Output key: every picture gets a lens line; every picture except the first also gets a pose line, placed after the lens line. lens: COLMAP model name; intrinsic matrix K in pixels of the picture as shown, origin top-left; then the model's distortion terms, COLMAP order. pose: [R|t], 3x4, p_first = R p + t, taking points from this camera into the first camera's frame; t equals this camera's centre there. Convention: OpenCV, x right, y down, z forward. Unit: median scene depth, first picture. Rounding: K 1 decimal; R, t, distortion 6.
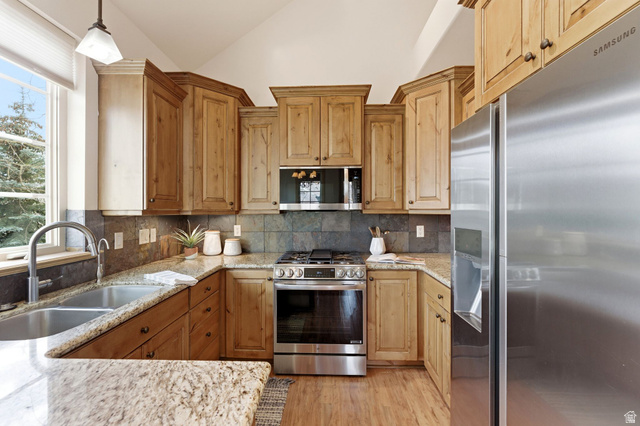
lens RADIAL K [[279.9, 0, 317.8], [0, 279.9, 210.7], [0, 0, 1]] dist [-0.003882, -0.000619]
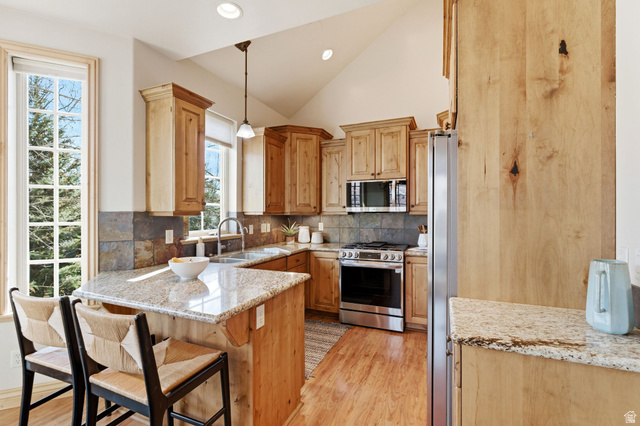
lens RADIAL K [[287.1, 0, 314.2], [0, 287.1, 214.8], [0, 0, 1]] dist [-0.004614, 0.000234]
pose [[0.929119, 0.002743, -0.369770, 0.277731], [-0.000988, 0.999987, 0.004936, 0.005943], [0.369779, -0.004221, 0.929110, -0.456634]]
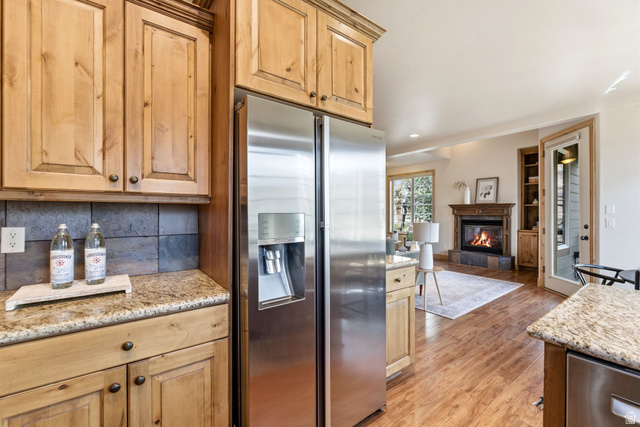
lens RADIAL K [[262.0, 0, 317.7], [0, 262.0, 213.3], [0, 0, 1]] dist [0.002035, 0.000228]
pose [[-0.610236, 0.002840, 0.792214, -0.162299], [0.003413, 0.999994, -0.000956, 0.026694], [-0.792212, 0.002120, -0.610242, 0.759502]]
